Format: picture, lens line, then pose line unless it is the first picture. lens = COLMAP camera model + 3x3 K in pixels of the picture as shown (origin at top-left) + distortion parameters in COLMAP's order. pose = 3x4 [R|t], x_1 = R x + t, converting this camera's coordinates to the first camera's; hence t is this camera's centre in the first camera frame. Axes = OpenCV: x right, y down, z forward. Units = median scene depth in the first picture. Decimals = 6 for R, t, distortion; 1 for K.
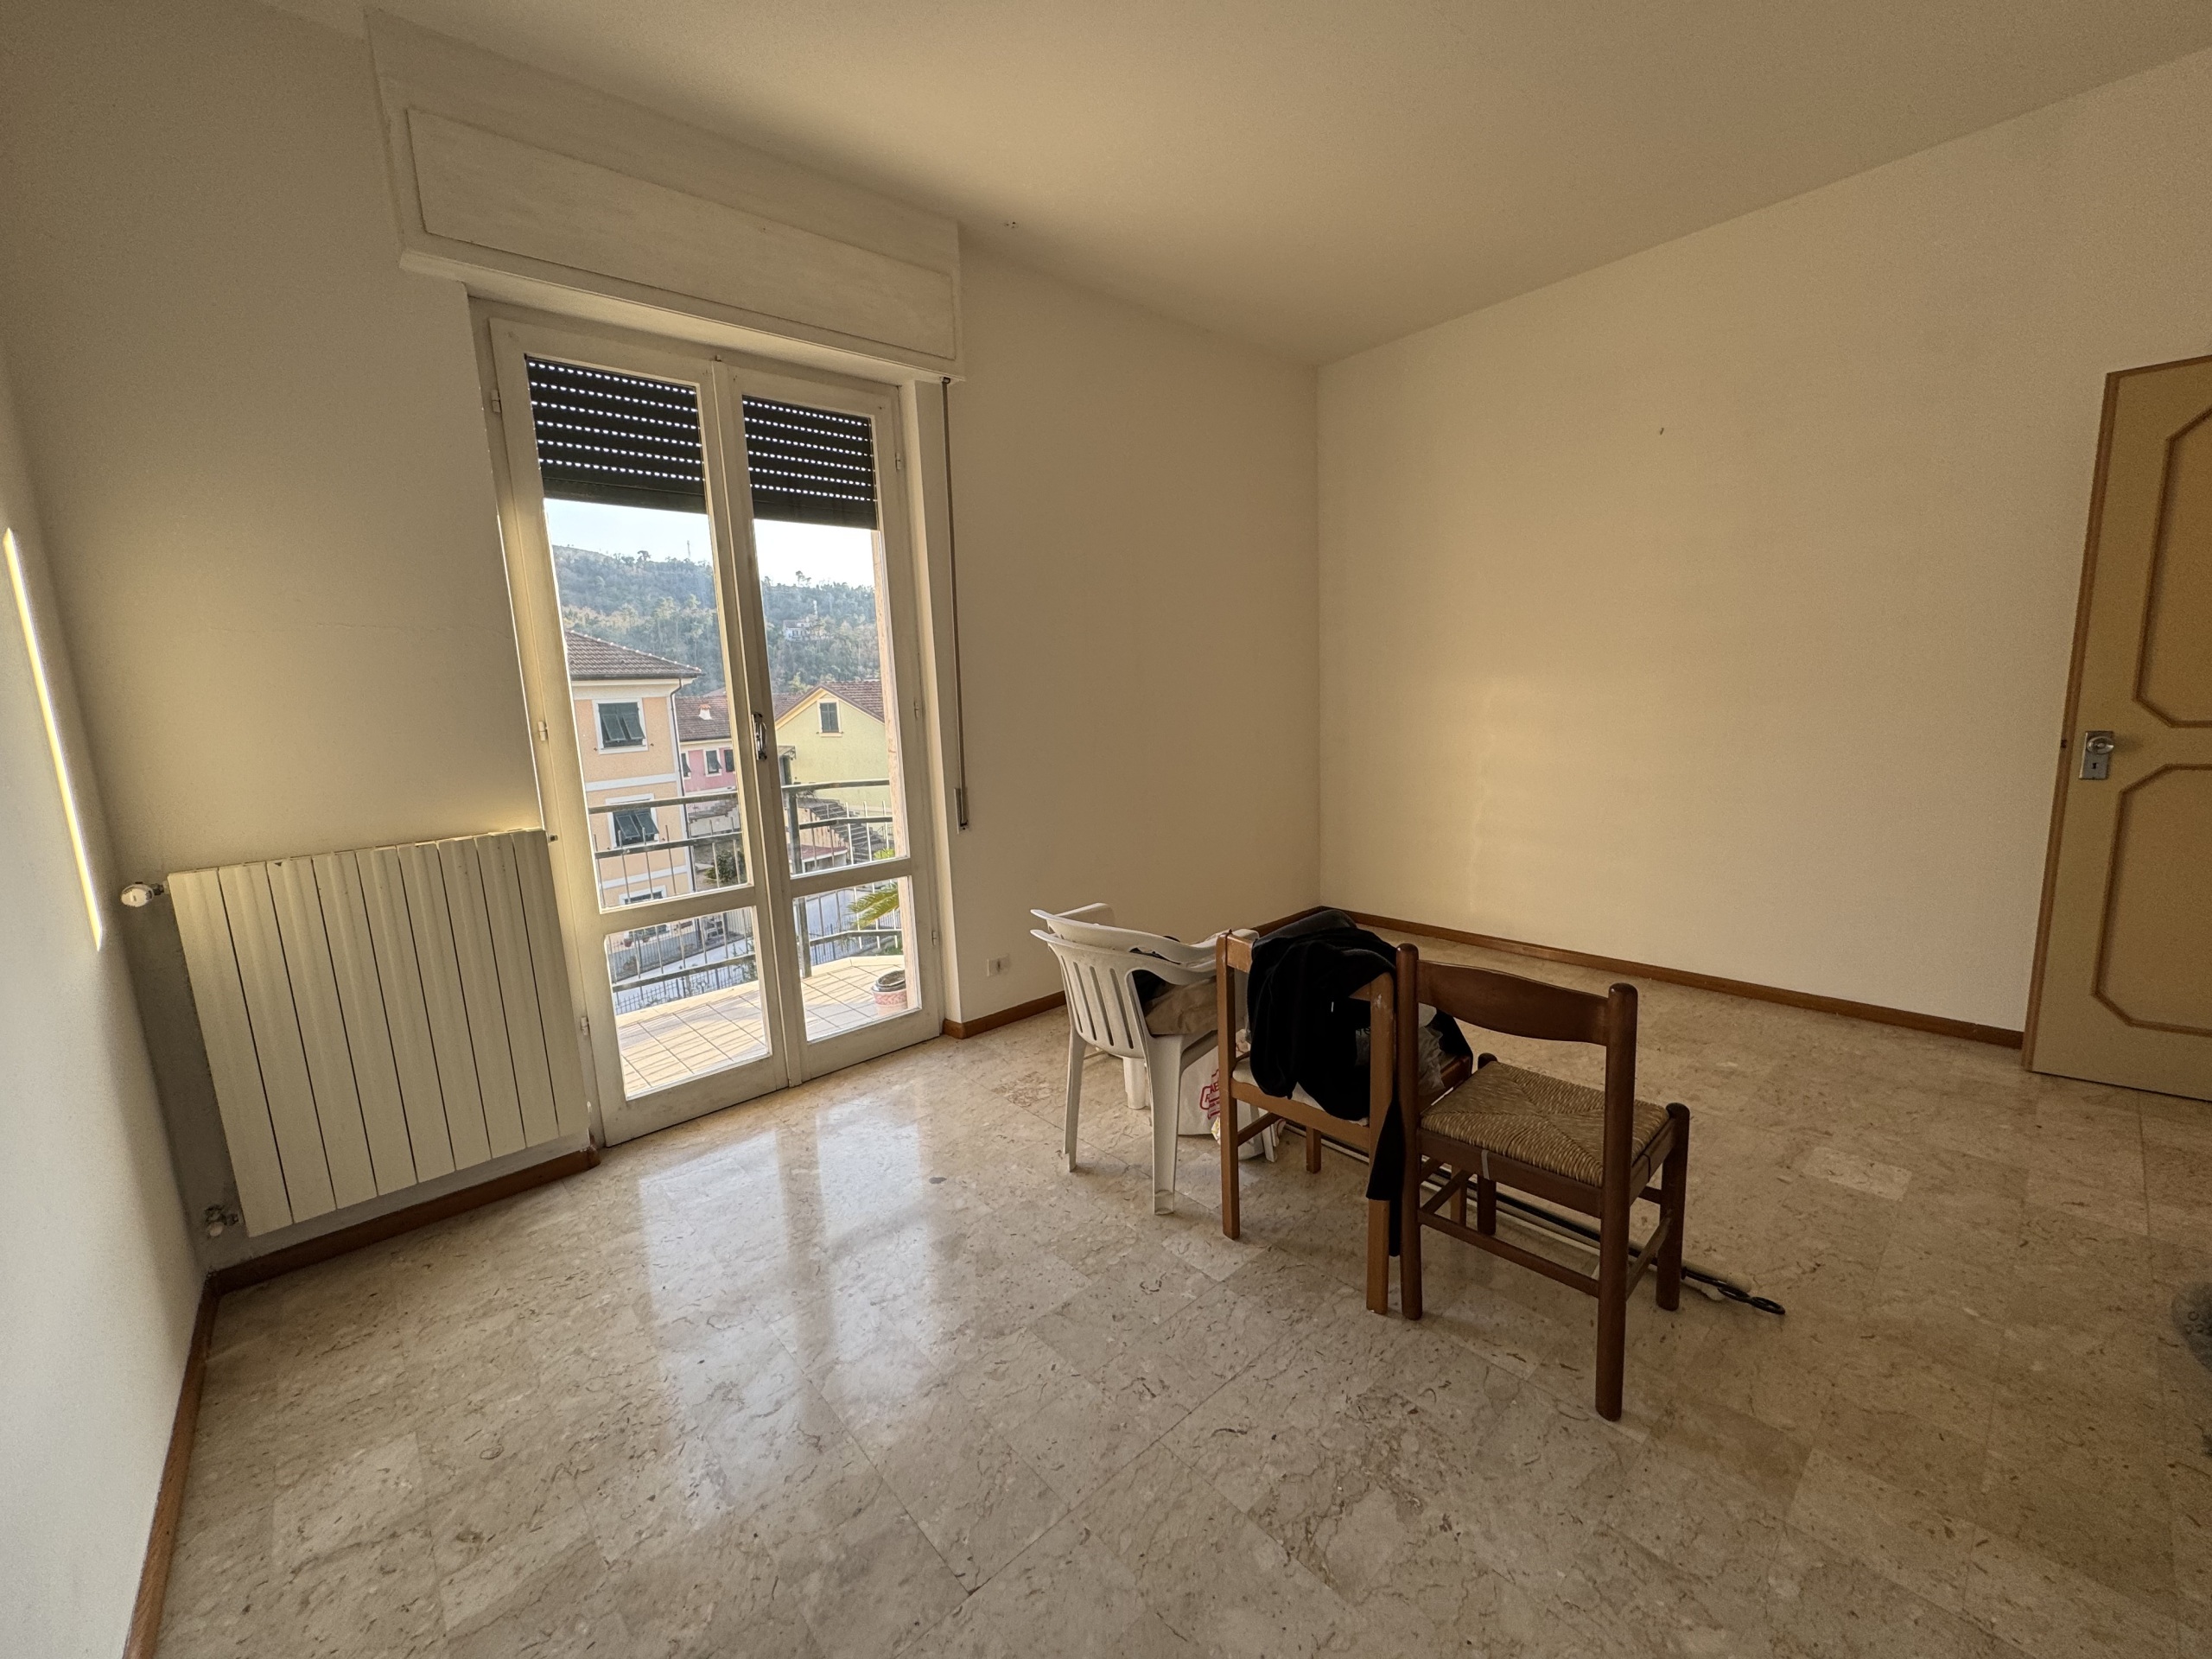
lens RADIAL K [[883.7, 0, 1098.1], [0, 883.7, 832.6], [0, 0, 1]] dist [-0.002750, 0.001302]
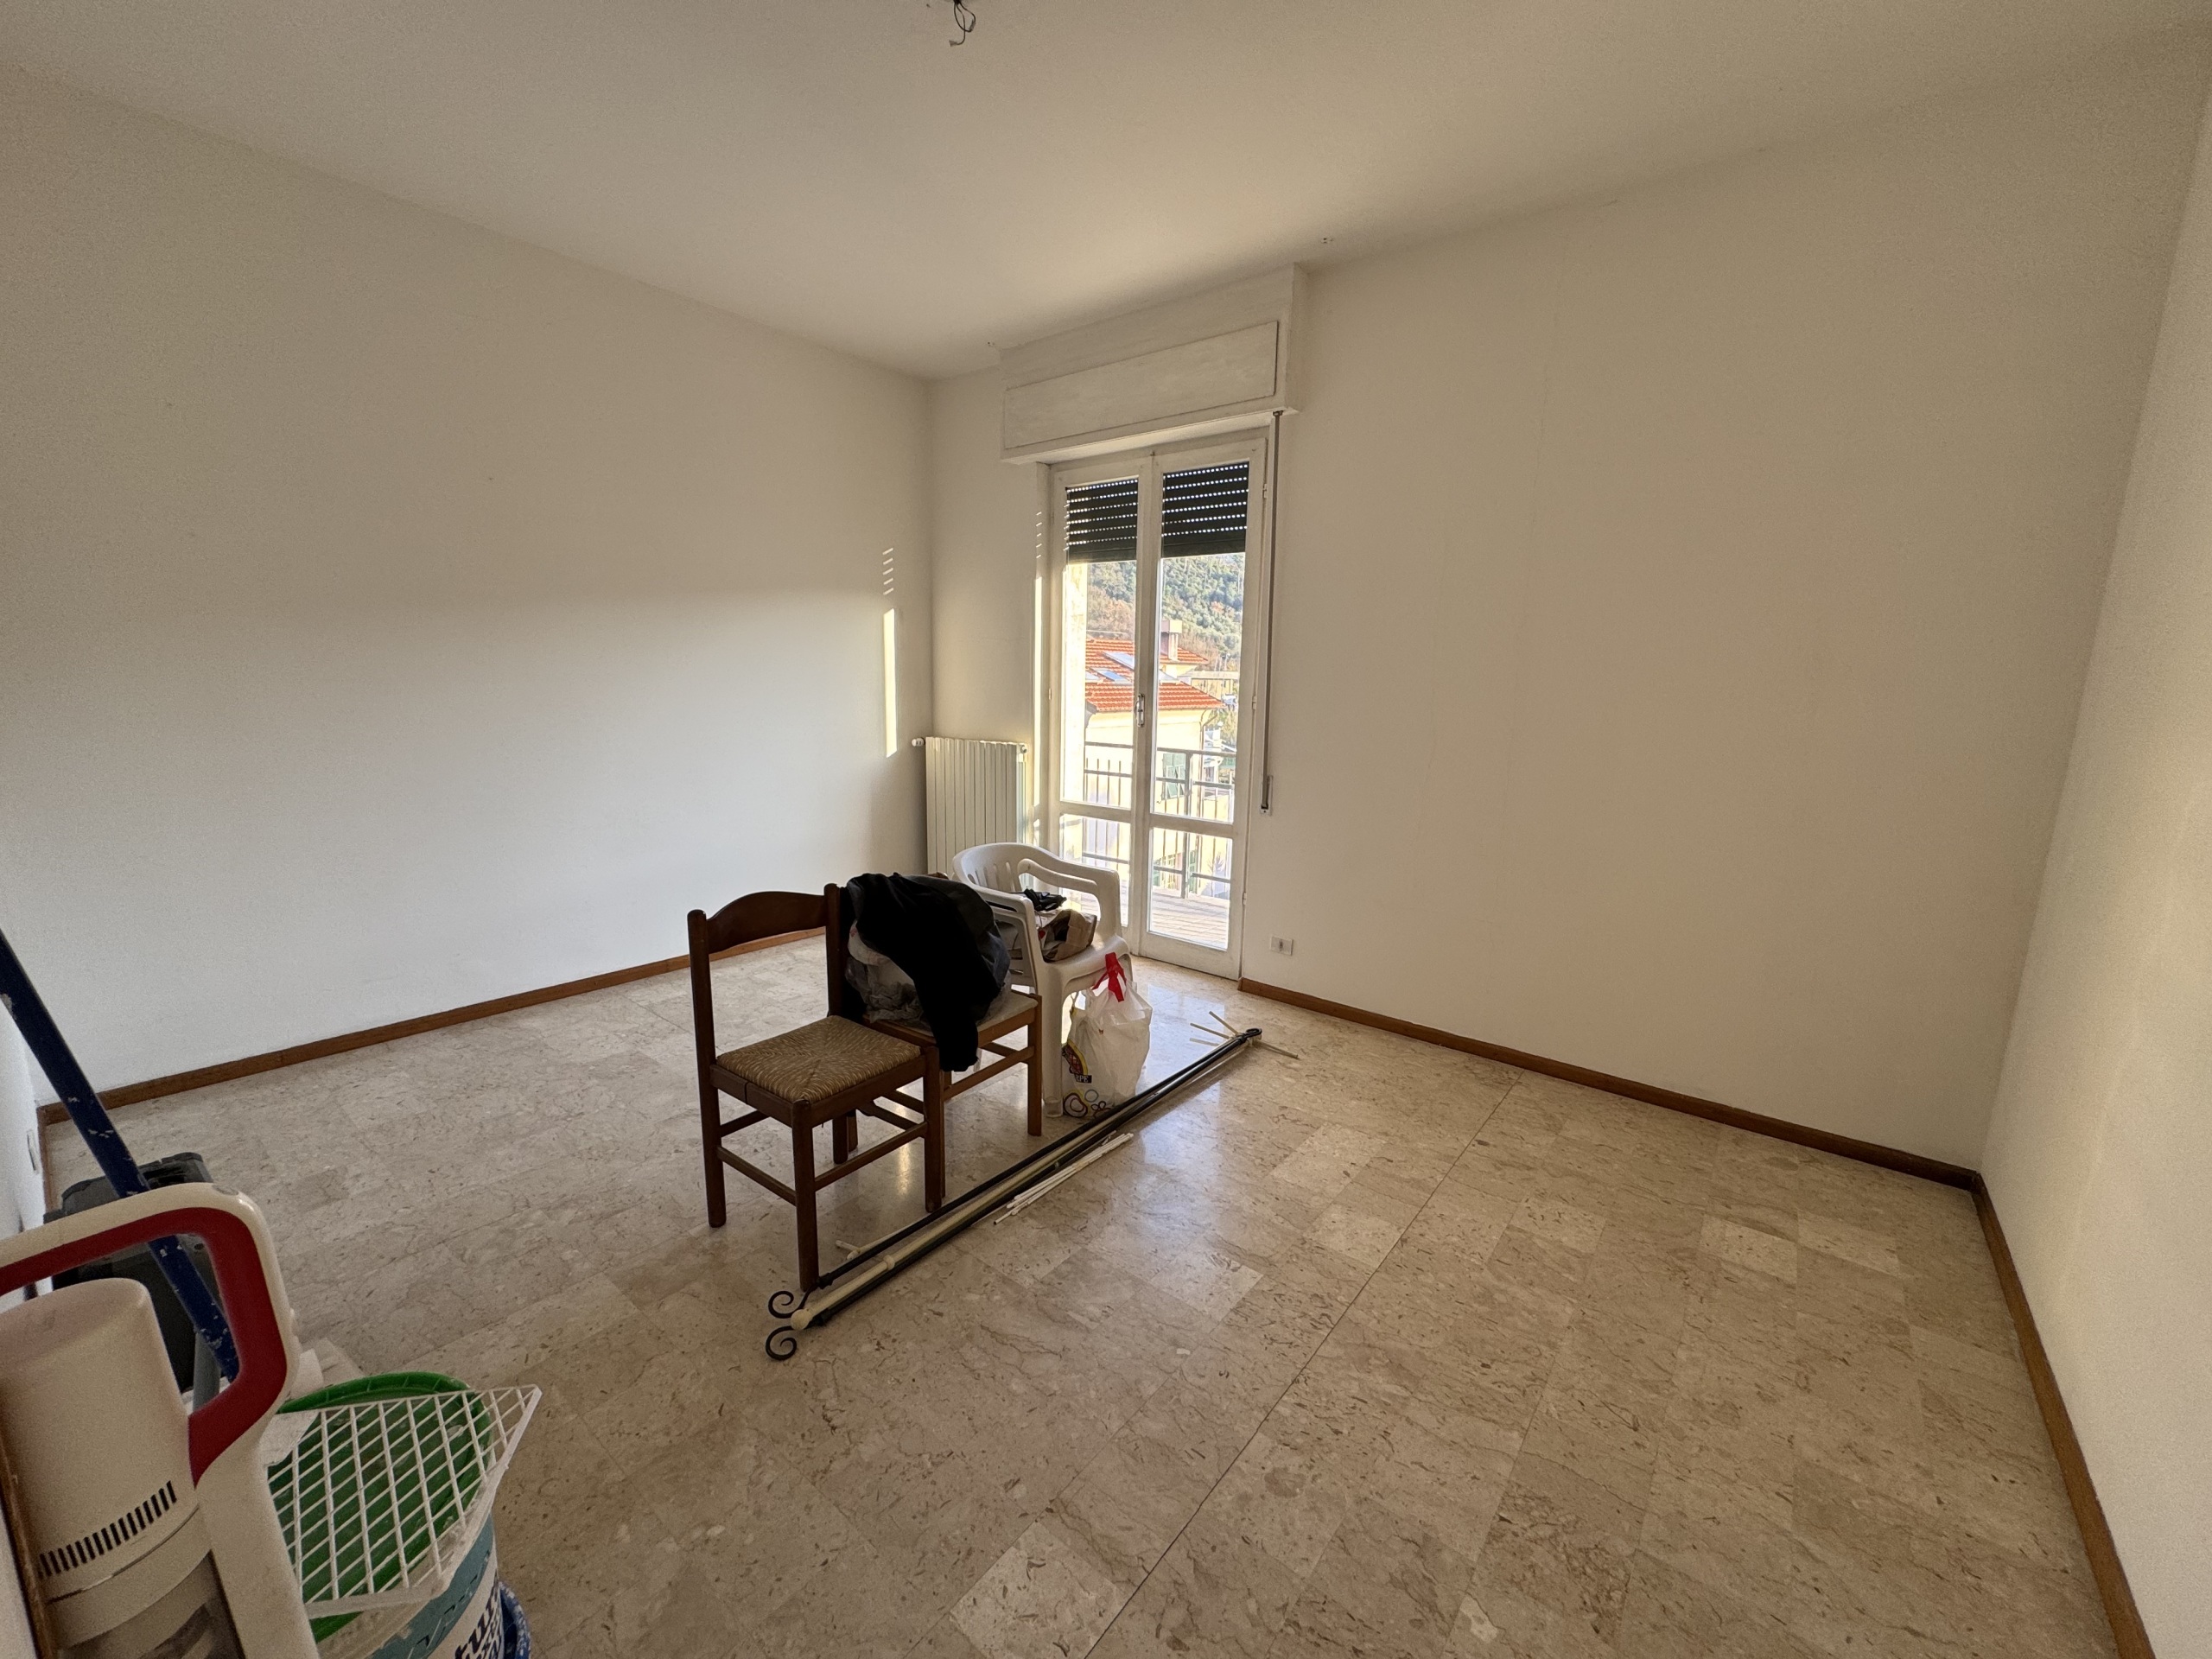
lens RADIAL K [[883.7, 0, 1095.3], [0, 883.7, 822.7], [0, 0, 1]] dist [-0.002750, 0.001302]
pose [[0.156090, 0.208454, -0.965496, 1.288806], [-0.187981, 0.965881, 0.178147, -0.213253], [0.969690, 0.153688, 0.189950, 0.832644]]
